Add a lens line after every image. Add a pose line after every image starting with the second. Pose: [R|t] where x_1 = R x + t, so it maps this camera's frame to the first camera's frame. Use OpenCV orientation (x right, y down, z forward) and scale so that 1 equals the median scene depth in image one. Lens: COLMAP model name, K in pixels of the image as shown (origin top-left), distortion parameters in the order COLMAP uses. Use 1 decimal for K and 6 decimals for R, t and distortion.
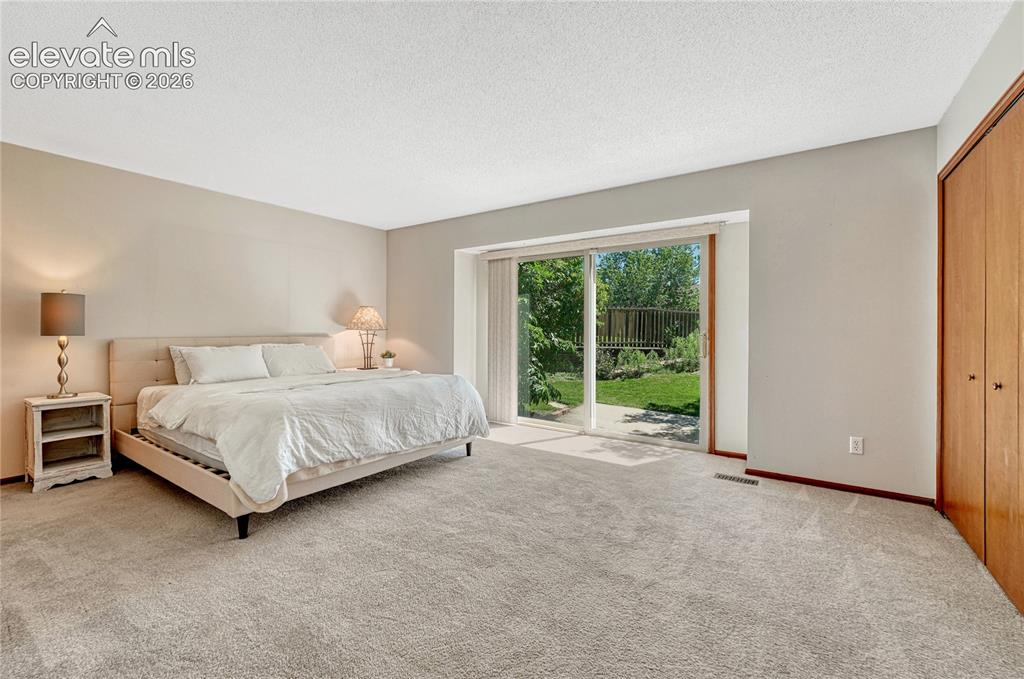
lens RADIAL K [[430.5, 0, 511.9], [0, 430.5, 333.5], [0, 0, 1]] dist [-0.003727, 0.000737]
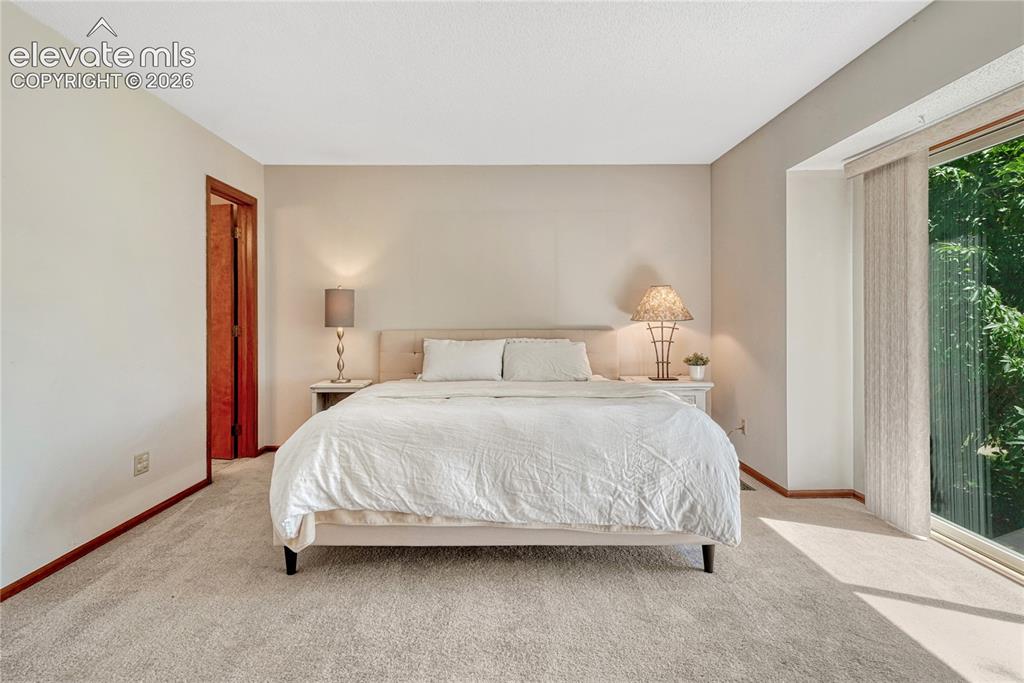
lens RADIAL K [[543.6, 0, 509.4], [0, 543.6, 318.6], [0, 0, 1]] dist [0.022052, -0.000228]
pose [[0.575608, -0.005000, -0.817711, 0.352922], [-0.003220, 0.999960, -0.008381, -0.006354], [0.817720, 0.007457, 0.575568, 0.532558]]
